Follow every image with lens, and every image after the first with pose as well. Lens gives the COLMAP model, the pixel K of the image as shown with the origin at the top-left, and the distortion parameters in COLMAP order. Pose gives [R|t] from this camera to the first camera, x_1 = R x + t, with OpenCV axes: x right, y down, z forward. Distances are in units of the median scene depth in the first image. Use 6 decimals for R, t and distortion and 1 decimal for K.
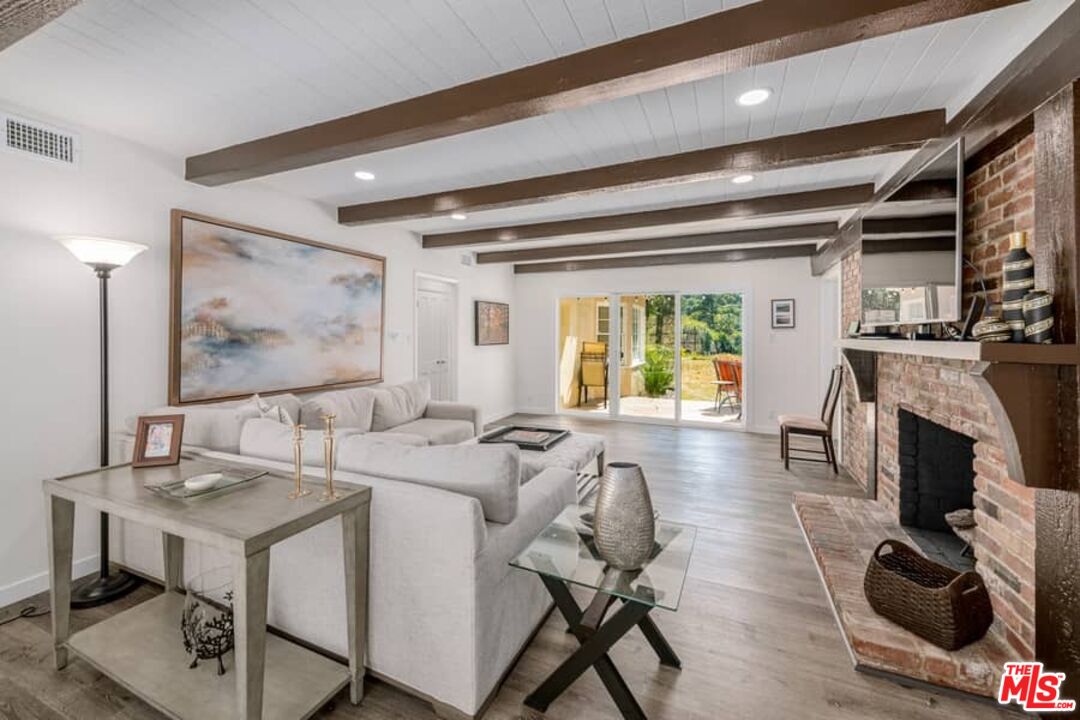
lens RADIAL K [[528.3, 0, 546.4], [0, 528.3, 338.1], [0, 0, 1]] dist [0.005065, 0.000182]
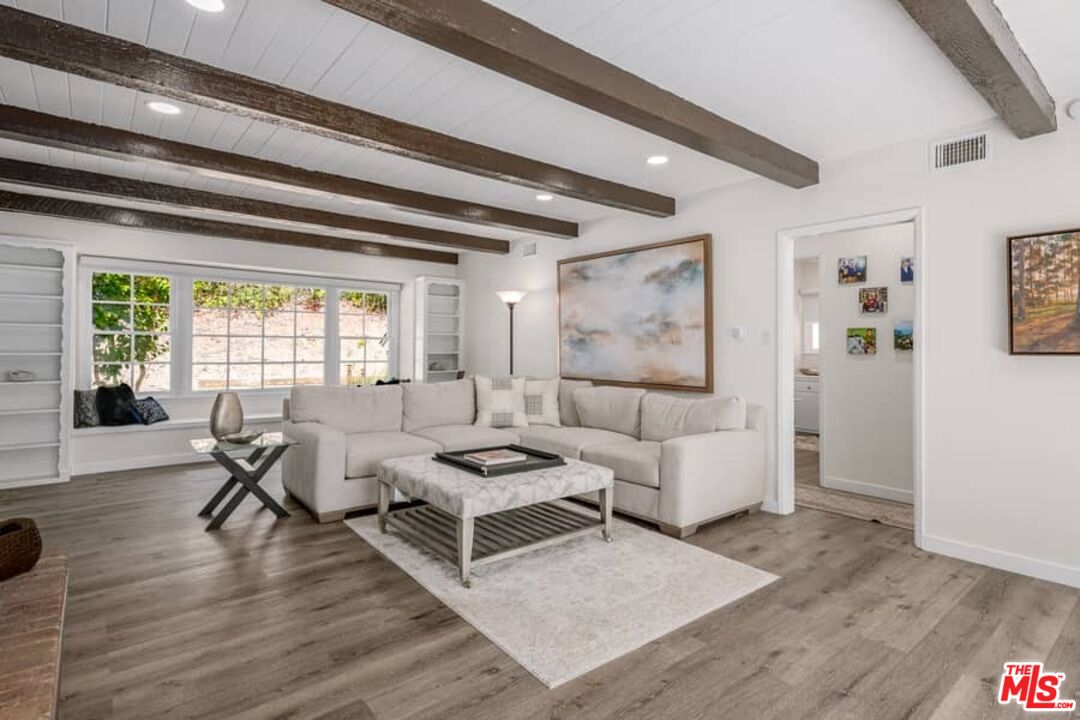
lens RADIAL K [[528.3, 0, 546.4], [0, 528.3, 338.1], [0, 0, 1]] dist [0.005065, 0.000182]
pose [[-0.514268, -0.011407, -0.857554, 0.557584], [-0.007348, 0.999933, -0.008895, 0.012348], [0.857598, 0.001727, -0.514318, 1.362823]]
